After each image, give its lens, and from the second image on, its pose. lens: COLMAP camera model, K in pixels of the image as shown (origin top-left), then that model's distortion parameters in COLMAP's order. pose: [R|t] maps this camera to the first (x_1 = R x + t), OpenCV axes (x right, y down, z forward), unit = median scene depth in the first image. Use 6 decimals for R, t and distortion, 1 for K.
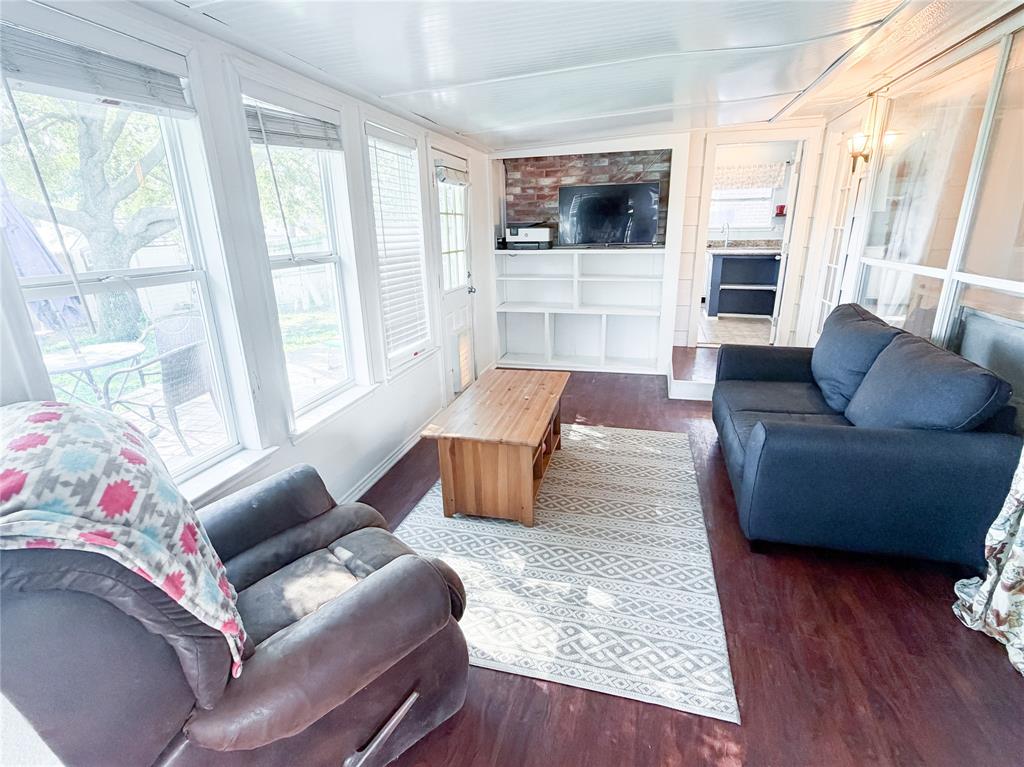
lens RADIAL K [[470.2, 0, 512.0], [0, 470.2, 383.5], [0, 0, 1]] dist [0.001065, 0.000088]
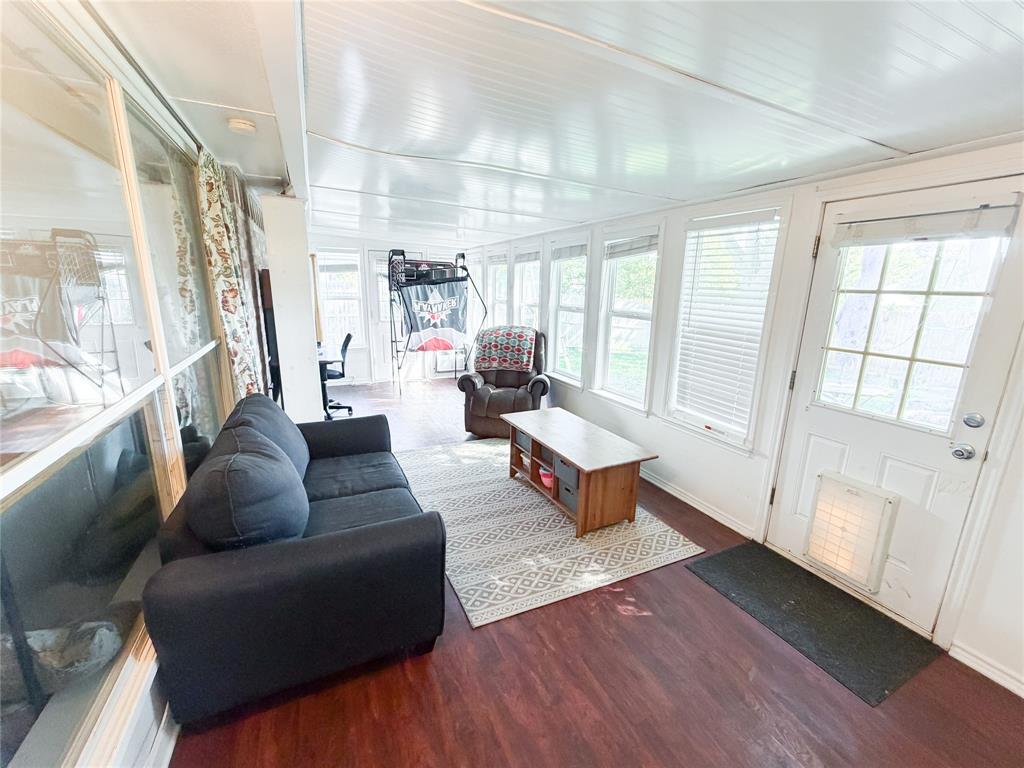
lens RADIAL K [[414.1, 0, 512.0], [0, 414.1, 384.0], [0, 0, 1]] dist [0.001298, 0.000177]
pose [[-0.761551, 0.159980, -0.628050, 0.897561], [-0.206385, 0.858746, 0.468999, -0.653246], [0.614366, 0.486786, -0.620962, 1.750904]]
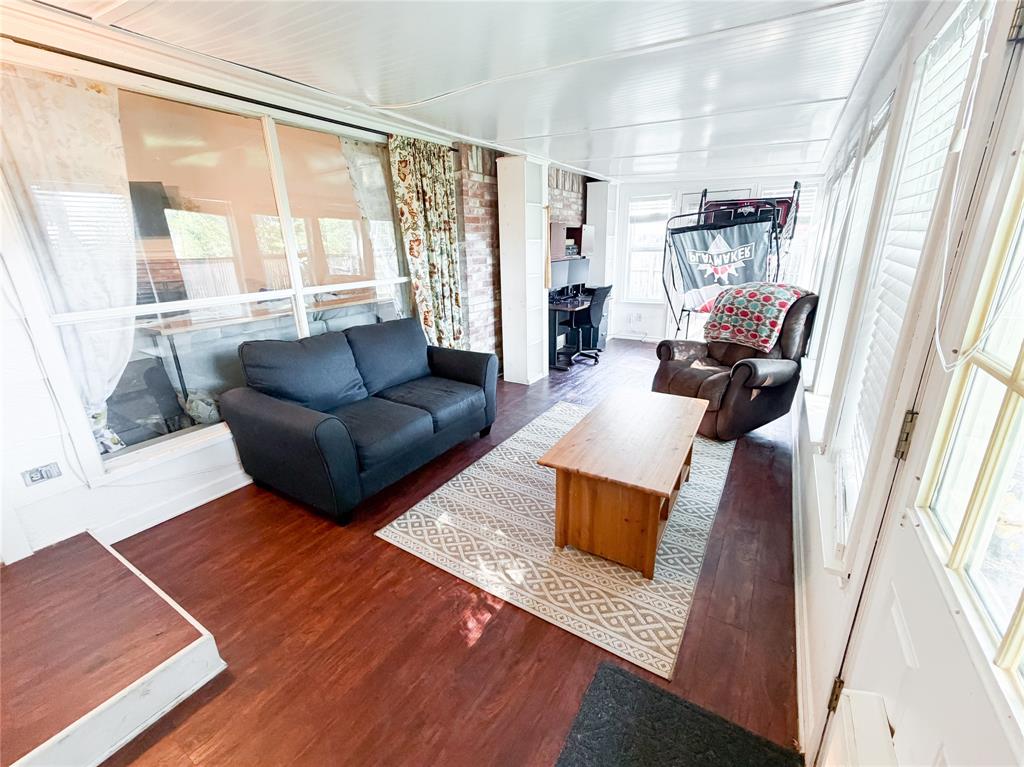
lens RADIAL K [[425.6, 0, 512.0], [0, 425.6, 383.5], [0, 0, 1]] dist [0.001009, 0.000045]
pose [[-0.959401, -0.043058, 0.278740, -0.019471], [0.132325, 0.804045, 0.579657, -0.627333], [-0.249078, 0.593007, -0.765704, 1.883484]]
